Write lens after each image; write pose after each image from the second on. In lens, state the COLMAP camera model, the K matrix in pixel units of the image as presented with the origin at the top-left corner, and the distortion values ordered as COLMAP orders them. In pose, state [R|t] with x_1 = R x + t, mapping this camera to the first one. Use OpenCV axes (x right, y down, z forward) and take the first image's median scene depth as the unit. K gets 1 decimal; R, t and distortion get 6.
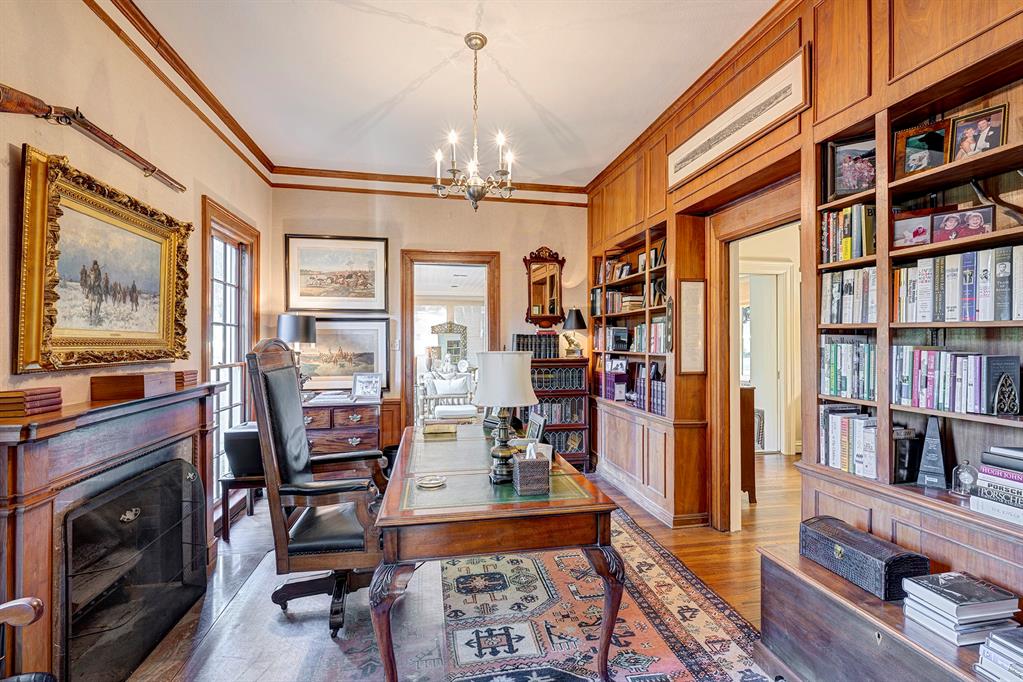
lens RADIAL K [[449.4, 0, 511.0], [0, 449.4, 342.2], [0, 0, 1]] dist [-0.000542, -0.000017]
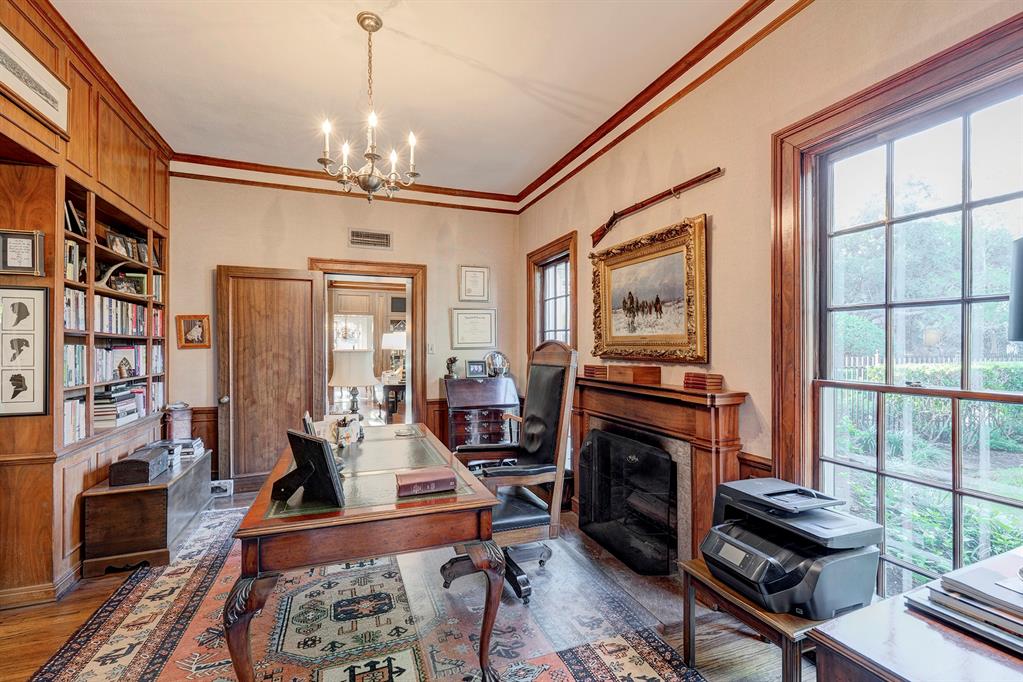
lens RADIAL K [[444.3, 0, 548.6], [0, 444.3, 344.6], [0, 0, 1]] dist [-0.000851, -0.000345]
pose [[-0.967117, 0.000975, -0.254328, -0.214283], [0.002191, 0.999987, -0.004500, 0.009308], [0.254321, -0.004909, -0.967108, 2.093530]]
